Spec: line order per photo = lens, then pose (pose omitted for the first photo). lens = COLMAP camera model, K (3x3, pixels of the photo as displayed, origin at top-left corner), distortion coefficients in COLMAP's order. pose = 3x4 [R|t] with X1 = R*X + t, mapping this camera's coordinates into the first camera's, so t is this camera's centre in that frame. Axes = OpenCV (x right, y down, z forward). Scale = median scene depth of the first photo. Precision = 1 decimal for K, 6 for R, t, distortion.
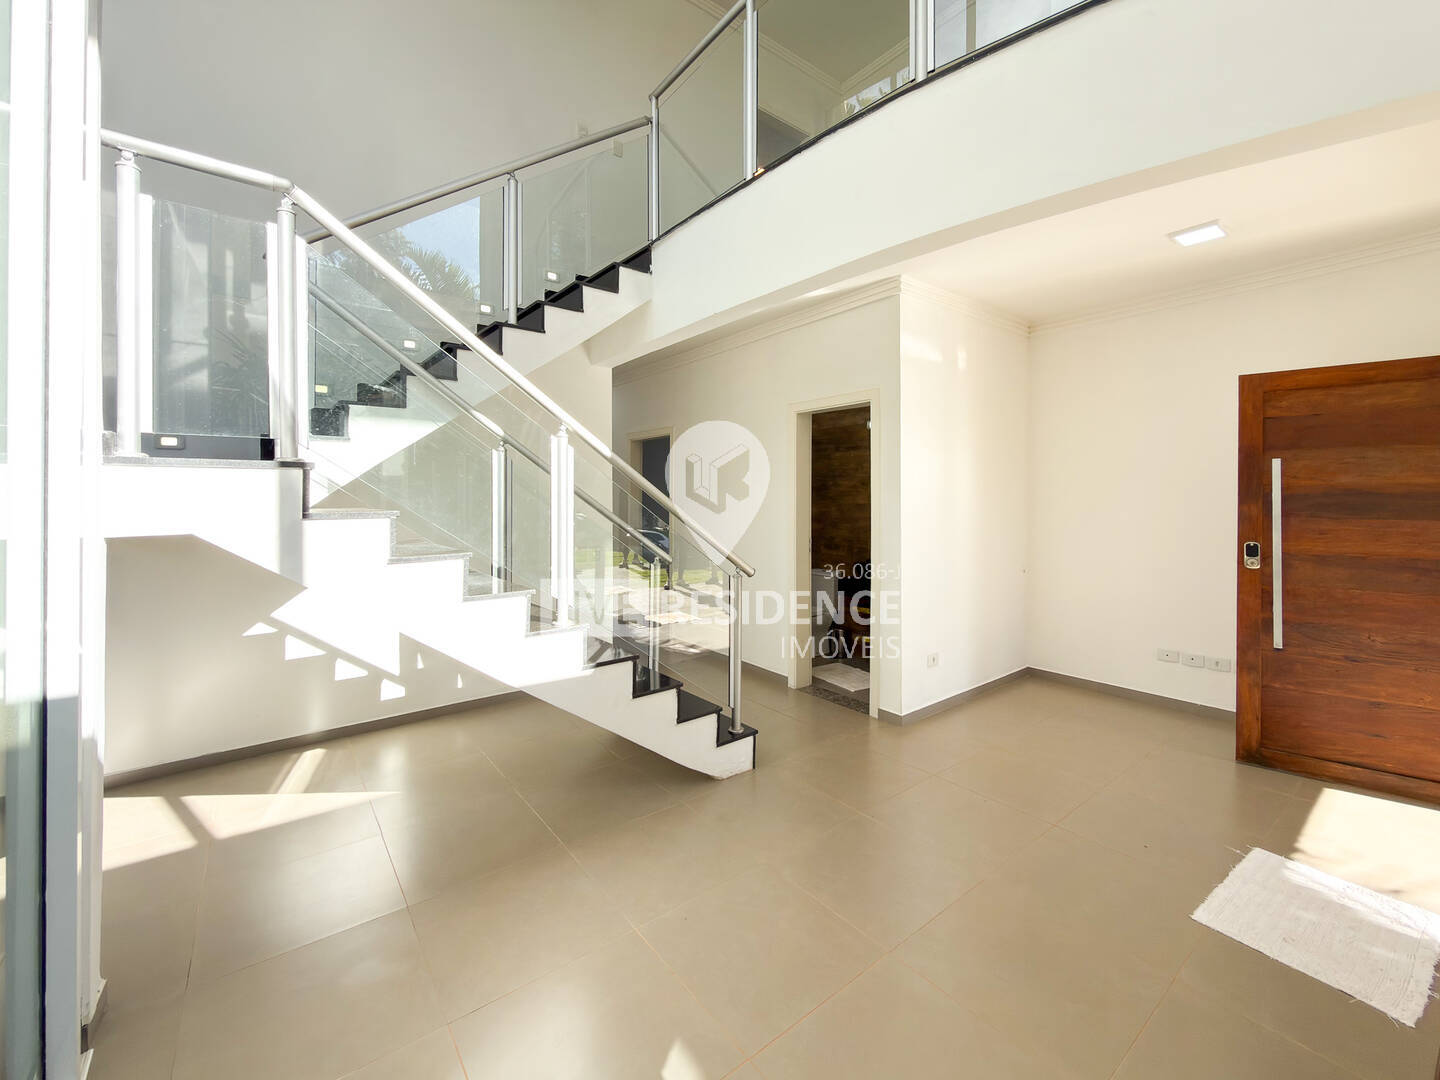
lens RADIAL K [[573.0, 0, 713.0], [0, 573.0, 531.2], [0, 0, 1]] dist [-0.000610, -0.000073]
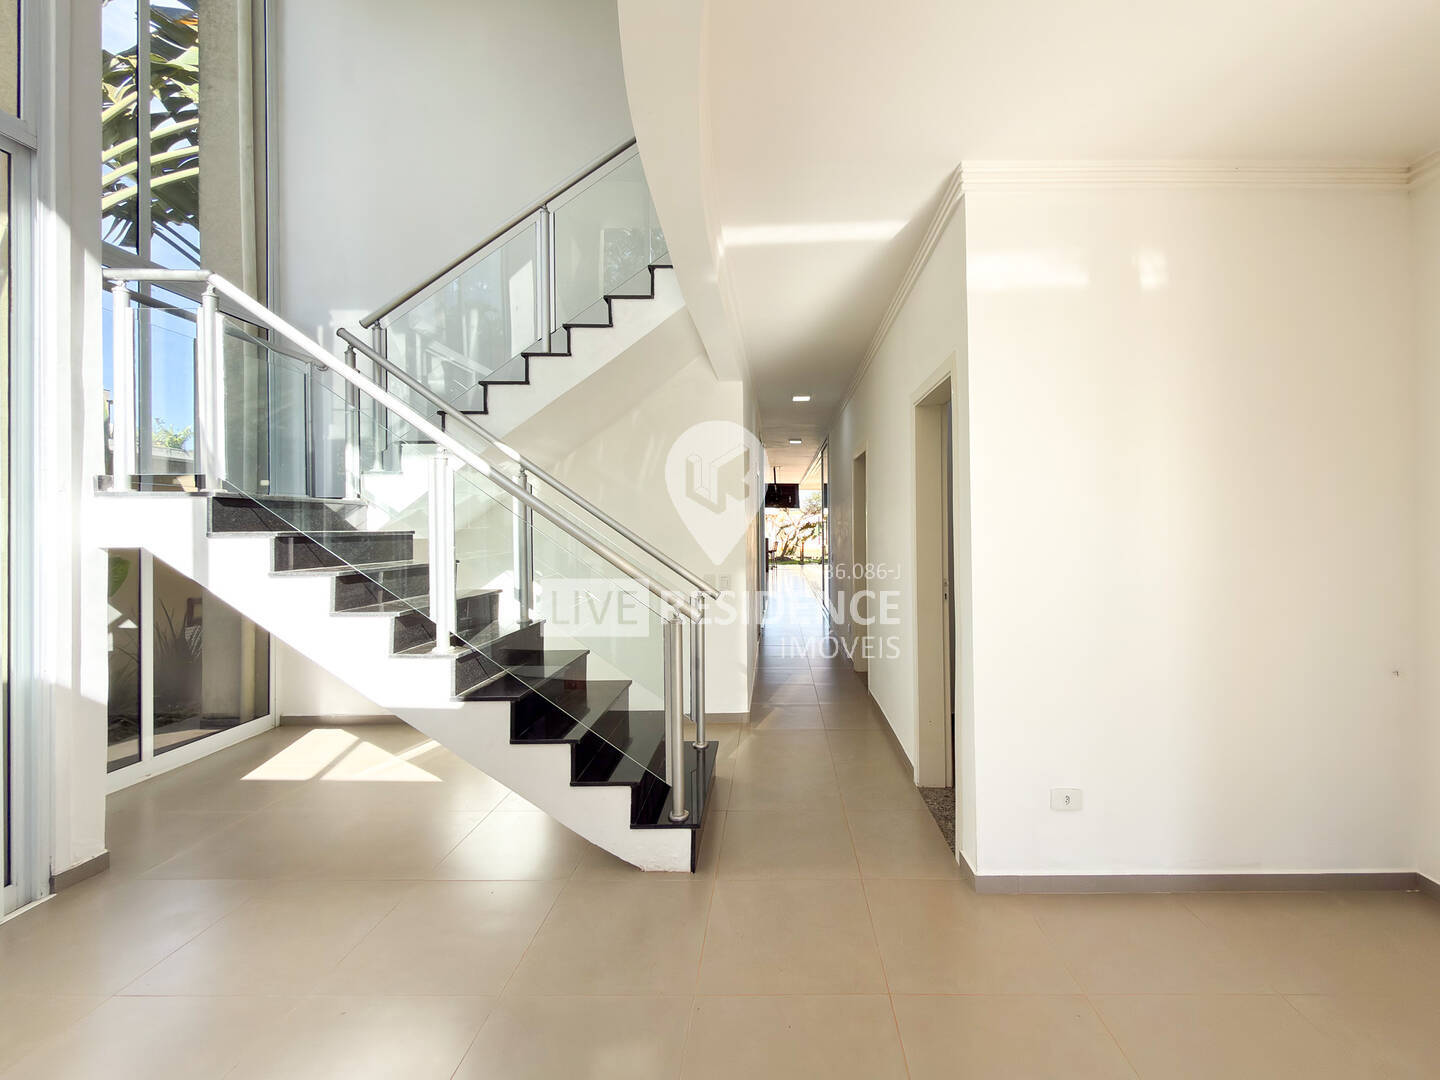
lens RADIAL K [[579.4, 0, 757.8], [0, 579.4, 554.7], [0, 0, 1]] dist [-0.002410, -0.000383]
pose [[0.801549, 0.026099, -0.597359, 0.625903], [-0.035836, 0.999348, -0.004424, -0.012892], [0.596854, 0.024953, 0.801962, 0.439993]]
